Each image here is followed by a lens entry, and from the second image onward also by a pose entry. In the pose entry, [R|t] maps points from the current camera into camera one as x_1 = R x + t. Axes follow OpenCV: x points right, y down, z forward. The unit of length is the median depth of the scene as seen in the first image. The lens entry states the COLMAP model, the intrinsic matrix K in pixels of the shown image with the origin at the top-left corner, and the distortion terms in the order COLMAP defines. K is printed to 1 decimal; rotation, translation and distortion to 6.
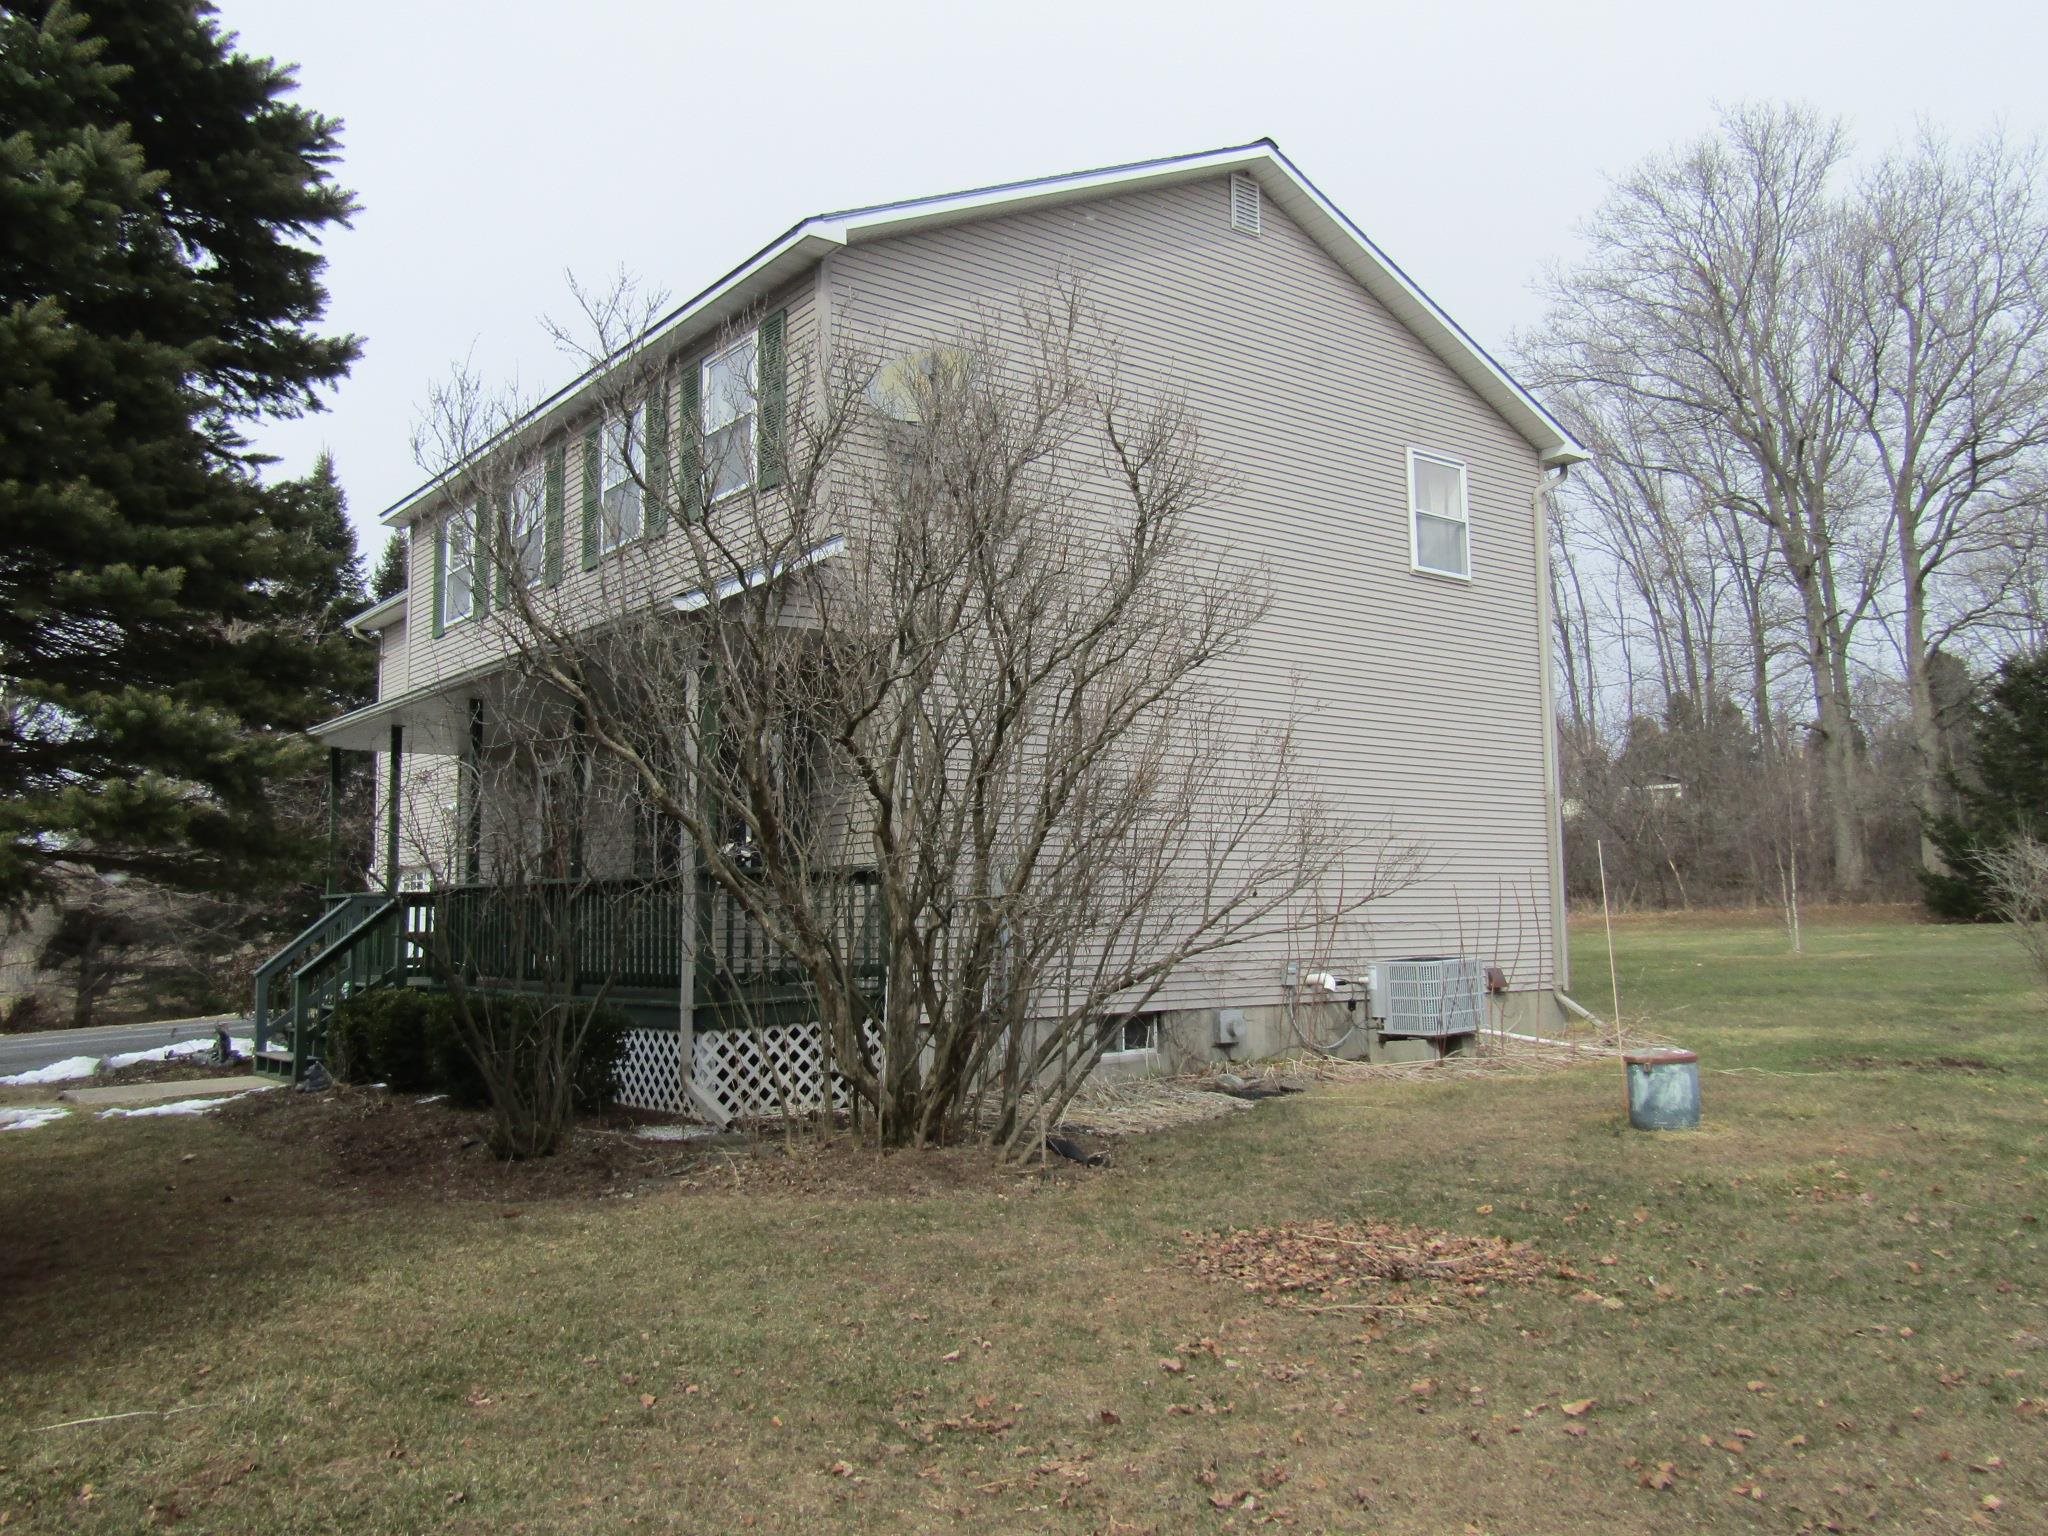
lens RADIAL K [[1595.9, 0, 1064.2], [0, 1595.9, 757.5], [0, 0, 1]] dist [-0.012019, 0.012584]
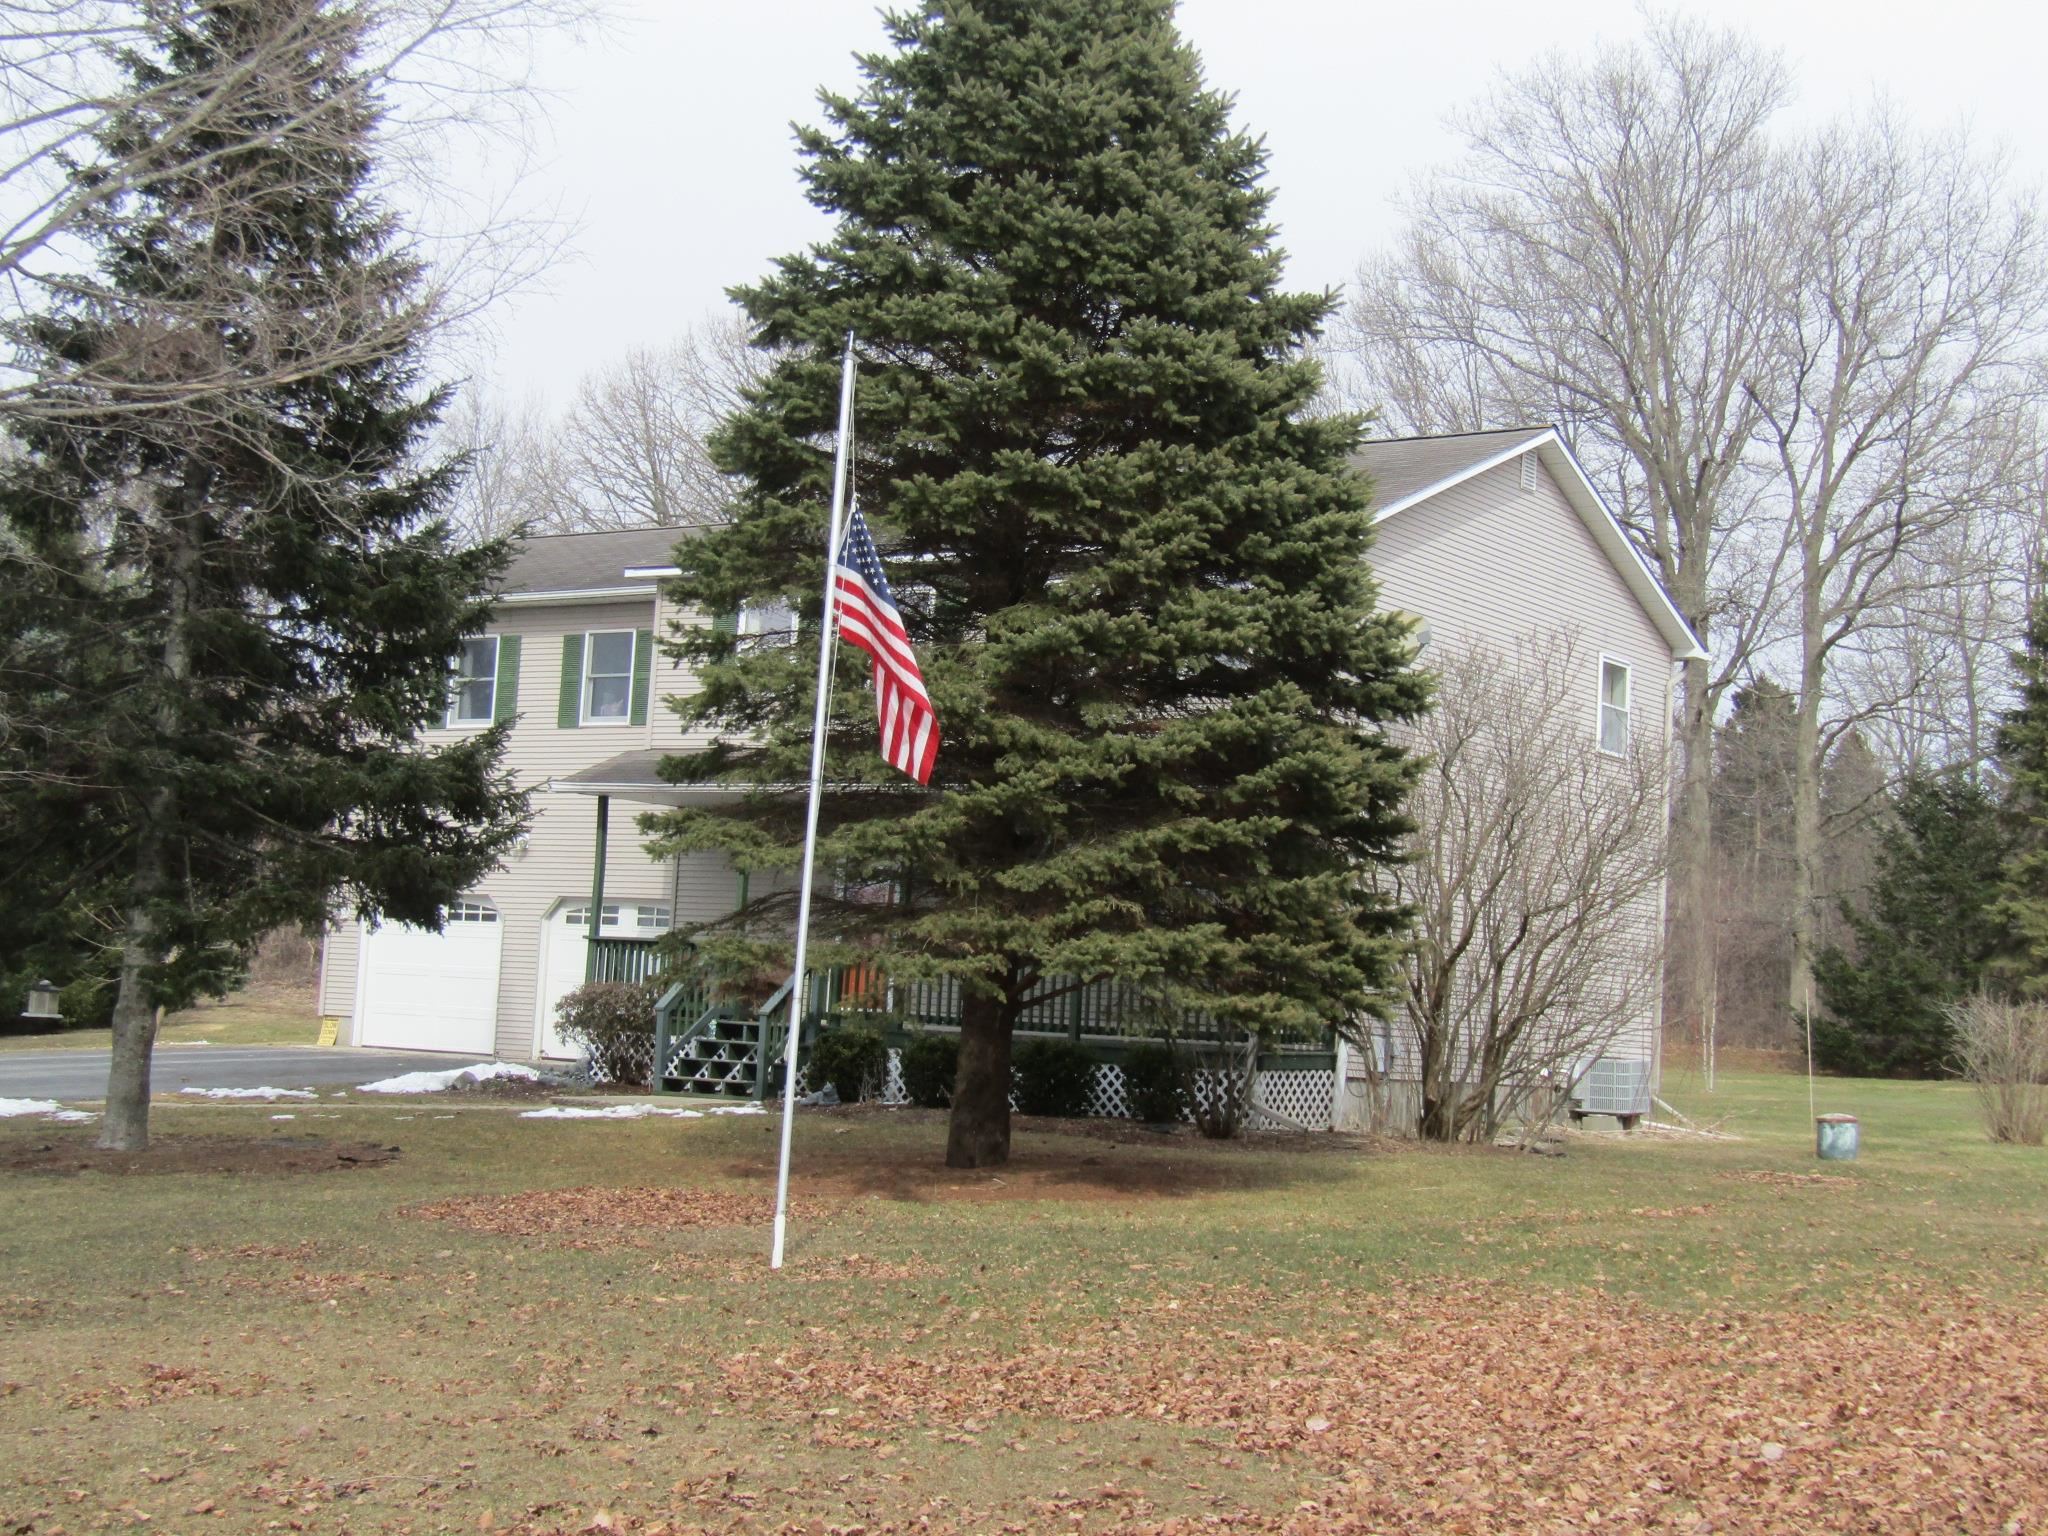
lens RADIAL K [[2960.0, 0, 1028.5], [0, 2960.0, 768.0], [0, 0, 1]] dist [-0.001960, 0.000000]
pose [[0.956872, 0.090722, 0.275979, -0.268511], [-0.096238, 0.995337, 0.006481, -0.024111], [-0.274104, -0.032761, 0.961142, -0.353021]]
